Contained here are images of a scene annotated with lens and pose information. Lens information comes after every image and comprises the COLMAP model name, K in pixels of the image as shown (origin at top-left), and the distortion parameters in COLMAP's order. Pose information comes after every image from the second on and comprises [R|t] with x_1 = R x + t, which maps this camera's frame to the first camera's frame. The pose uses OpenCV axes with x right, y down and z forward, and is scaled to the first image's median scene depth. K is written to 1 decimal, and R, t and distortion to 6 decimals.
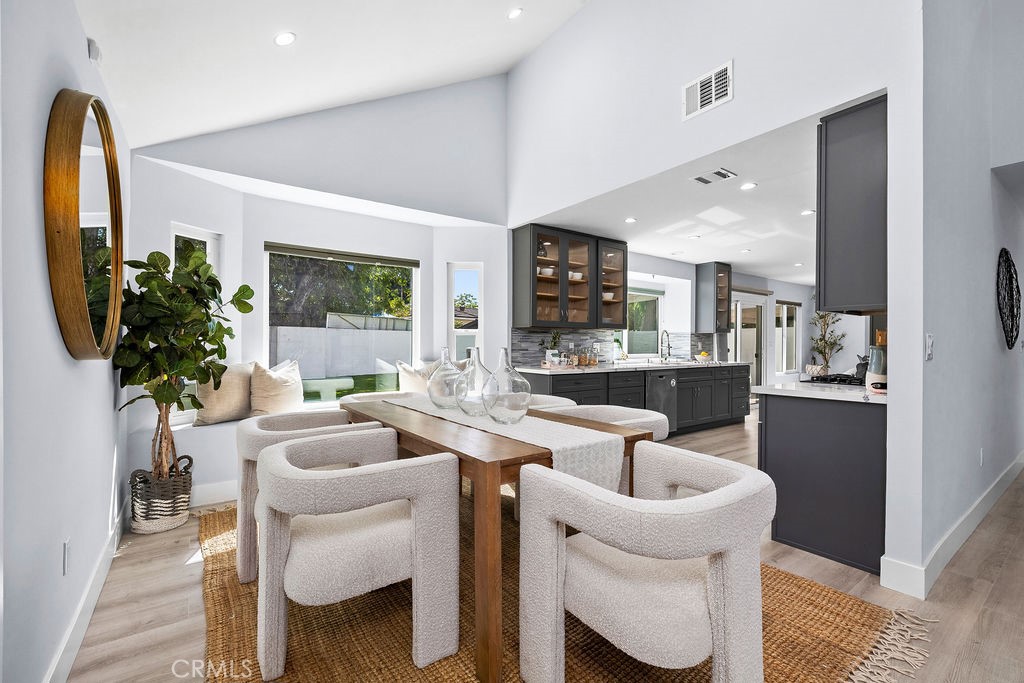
lens RADIAL K [[432.8, 0, 508.8], [0, 432.8, 341.5], [0, 0, 1]] dist [0.004292, -0.000219]
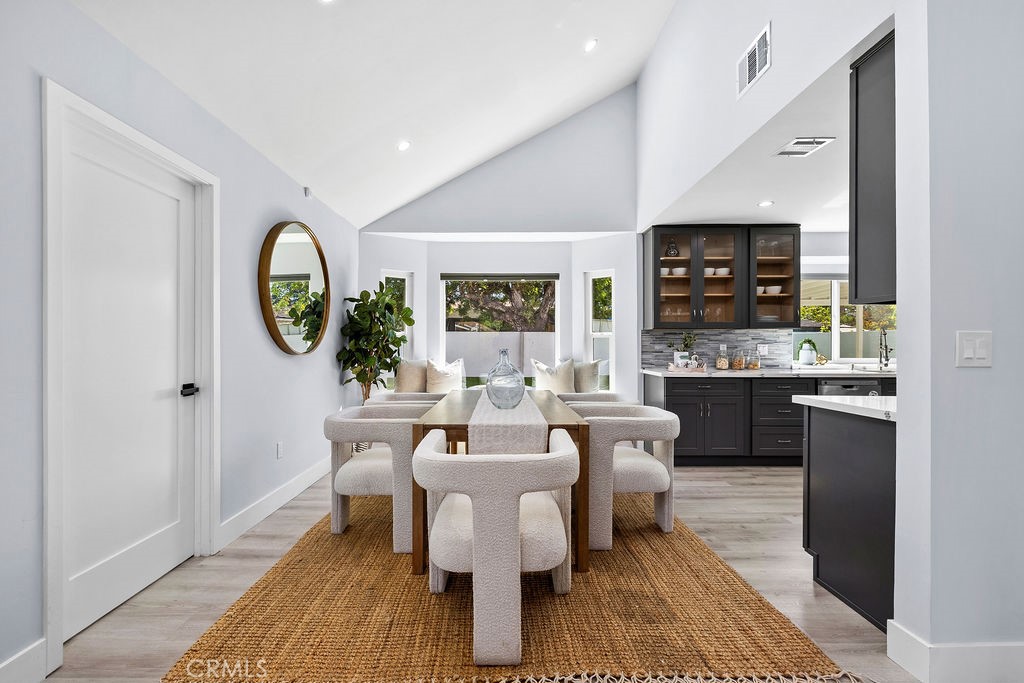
lens RADIAL K [[432.8, 0, 508.0], [0, 432.8, 342.1], [0, 0, 1]] dist [0.004292, -0.000219]
pose [[0.813446, -0.007108, -0.581597, 0.348377], [0.005551, 0.999975, -0.004457, -0.000225], [0.581614, 0.000397, 0.813465, -0.012758]]
